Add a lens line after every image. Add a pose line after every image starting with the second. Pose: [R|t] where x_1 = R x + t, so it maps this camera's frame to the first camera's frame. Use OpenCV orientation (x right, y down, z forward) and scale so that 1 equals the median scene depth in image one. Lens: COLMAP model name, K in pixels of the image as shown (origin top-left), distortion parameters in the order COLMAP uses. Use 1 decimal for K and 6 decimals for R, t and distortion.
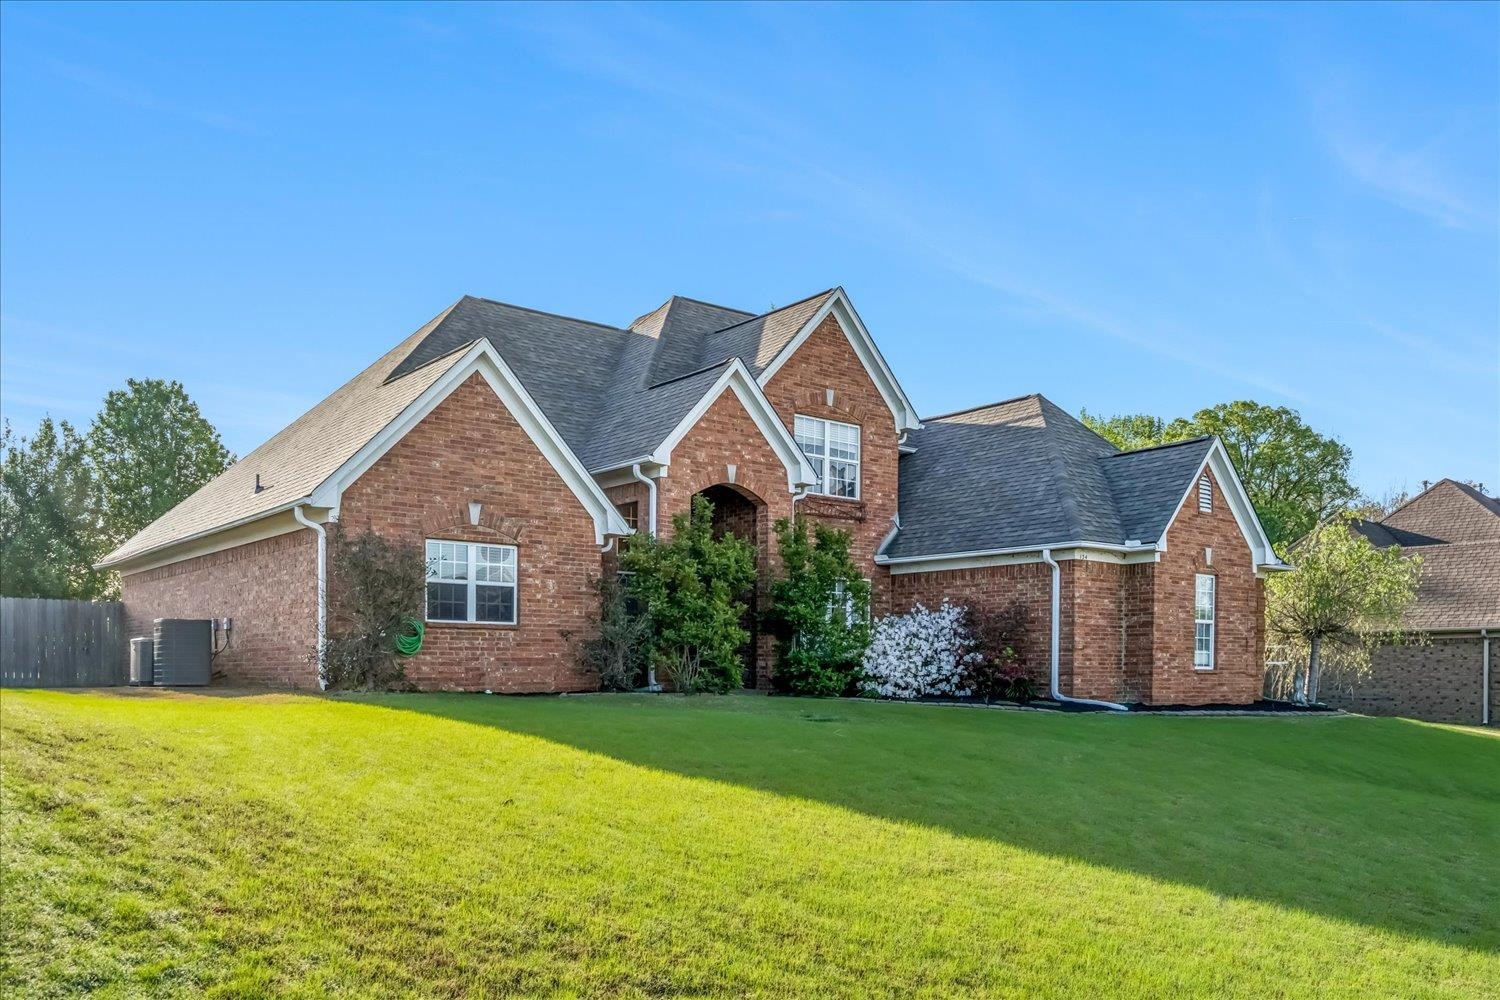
lens RADIAL K [[1267.8, 0, 750.0], [0, 1267.8, 500.0], [0, 0, 1]] dist [-0.001354, -0.001188]
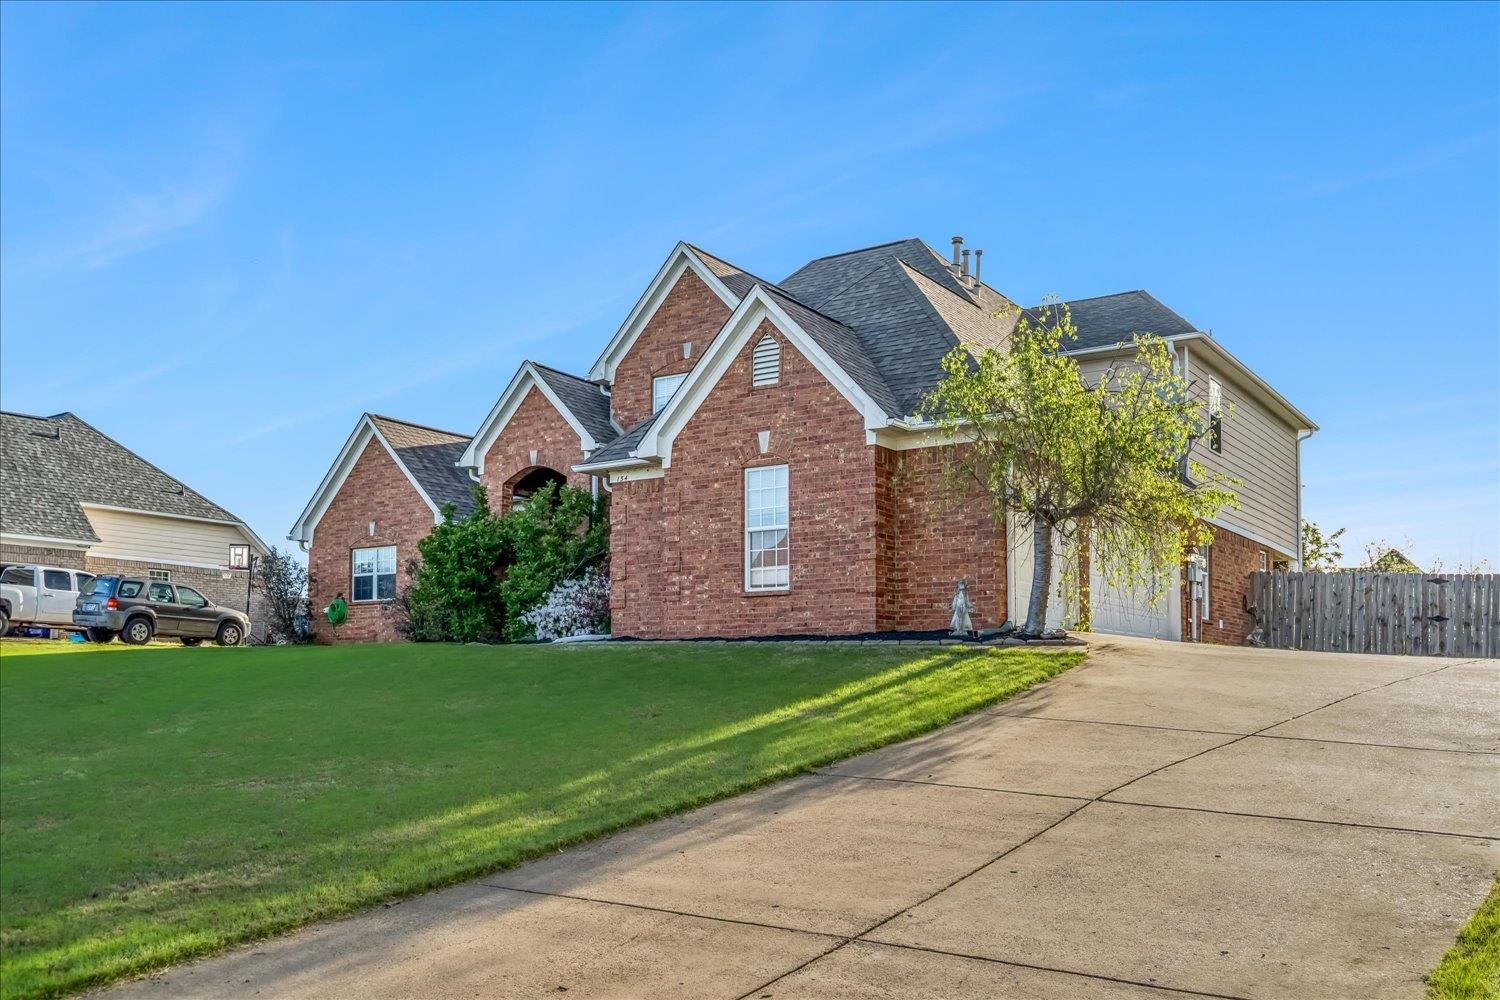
lens RADIAL K [[1267.8, 0, 750.0], [0, 1267.8, 500.0], [0, 0, 1]] dist [-0.001354, -0.001188]
pose [[0.310401, -0.140875, -0.940109, 1.141823], [0.144428, 0.984466, -0.099835, 0.163455], [0.939570, -0.104789, 0.325926, 0.790819]]
